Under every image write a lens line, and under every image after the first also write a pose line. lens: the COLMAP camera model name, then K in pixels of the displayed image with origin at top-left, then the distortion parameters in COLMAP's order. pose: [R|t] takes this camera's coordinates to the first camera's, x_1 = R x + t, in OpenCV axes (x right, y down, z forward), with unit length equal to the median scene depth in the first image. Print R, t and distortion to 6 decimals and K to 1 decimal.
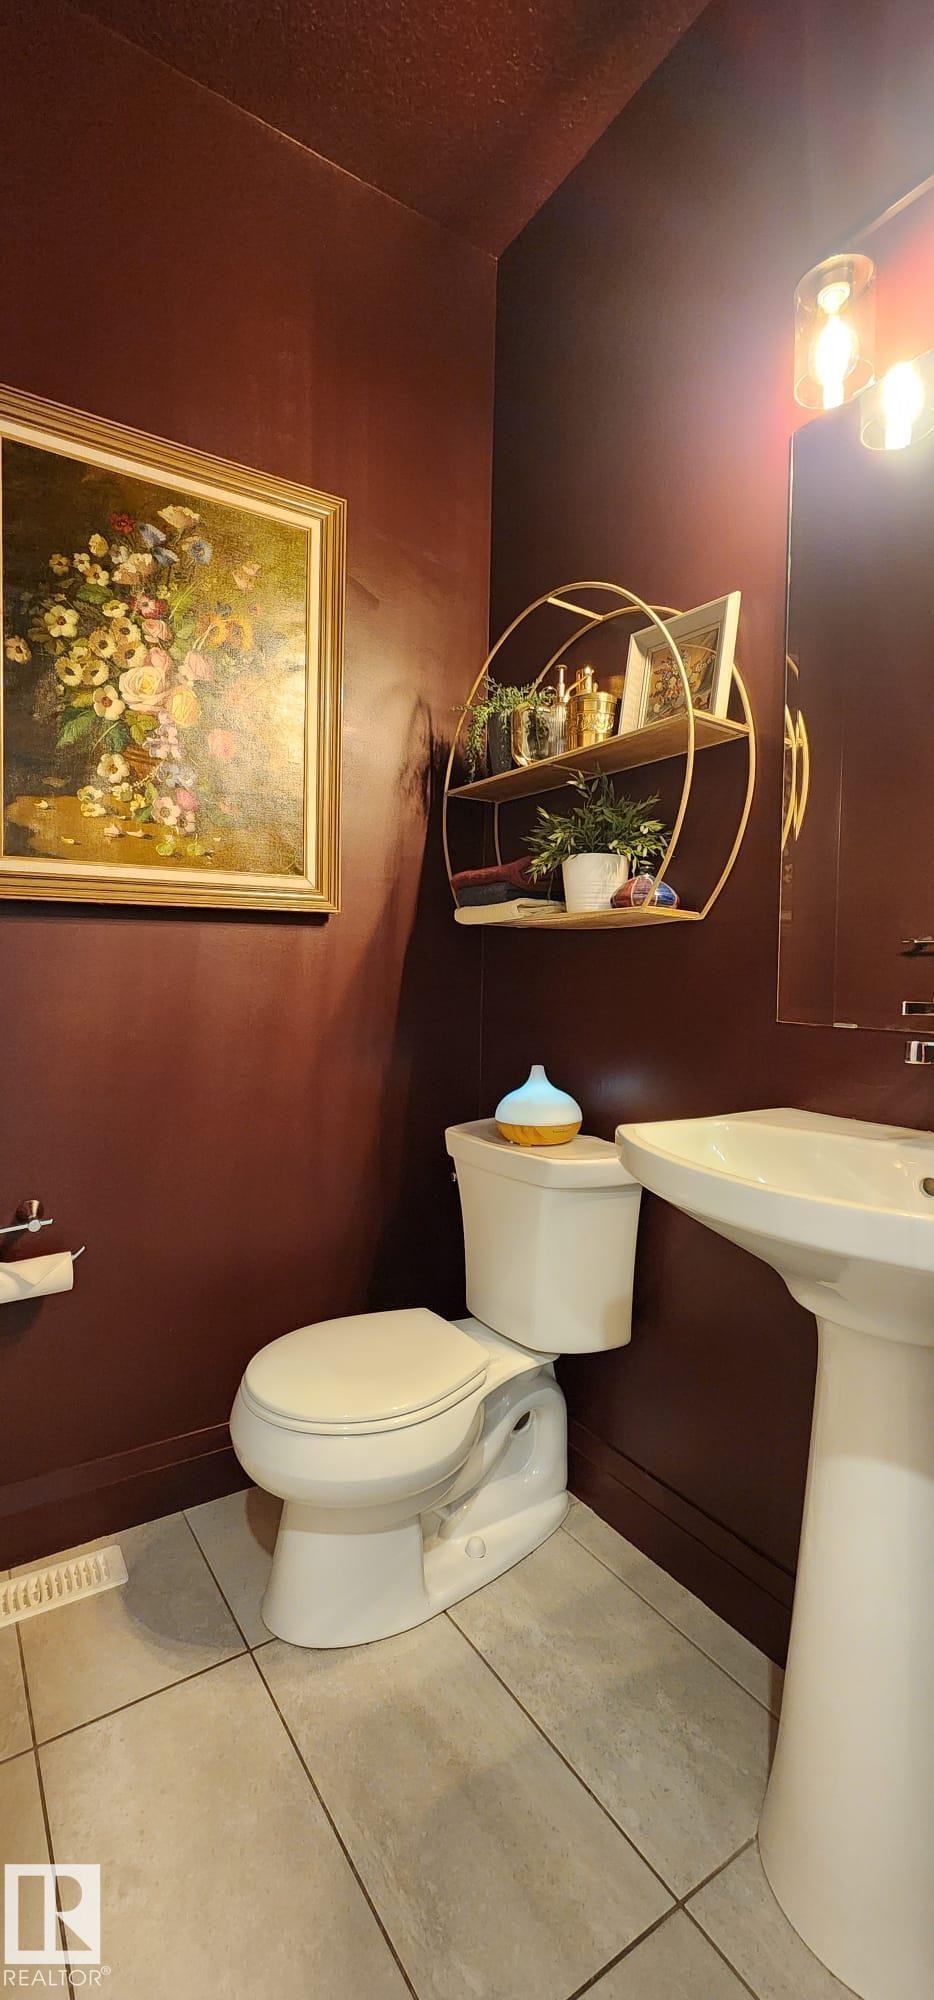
lens RADIAL K [[824.7, 0, 452.0], [0, 824.7, 989.4], [0, 0, 1]] dist [-0.003000, 0.000350]
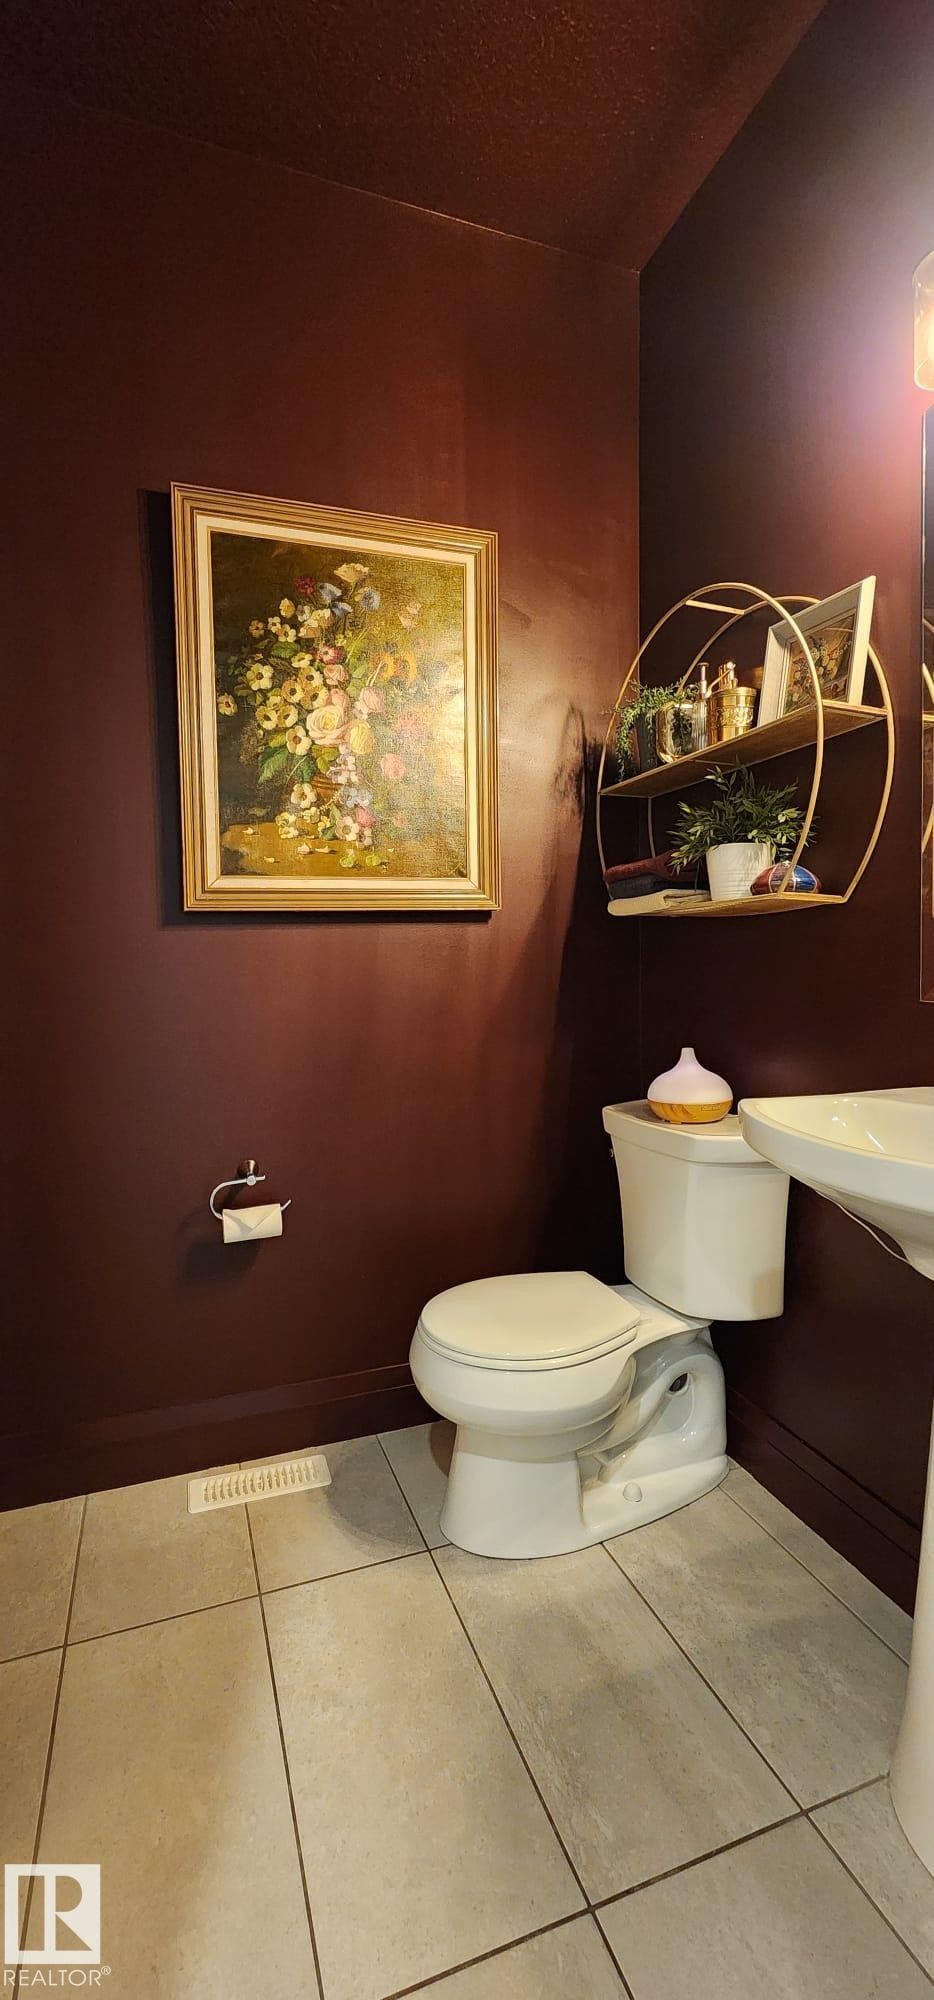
lens RADIAL K [[824.7, 0, 450.4], [0, 824.7, 990.5], [0, 0, 1]] dist [-0.003000, 0.000350]
pose [[0.971499, -0.019094, -0.236274, 0.067423], [0.022028, 0.999709, 0.009784, 0.003090], [0.236018, -0.014710, 0.971637, -0.101678]]
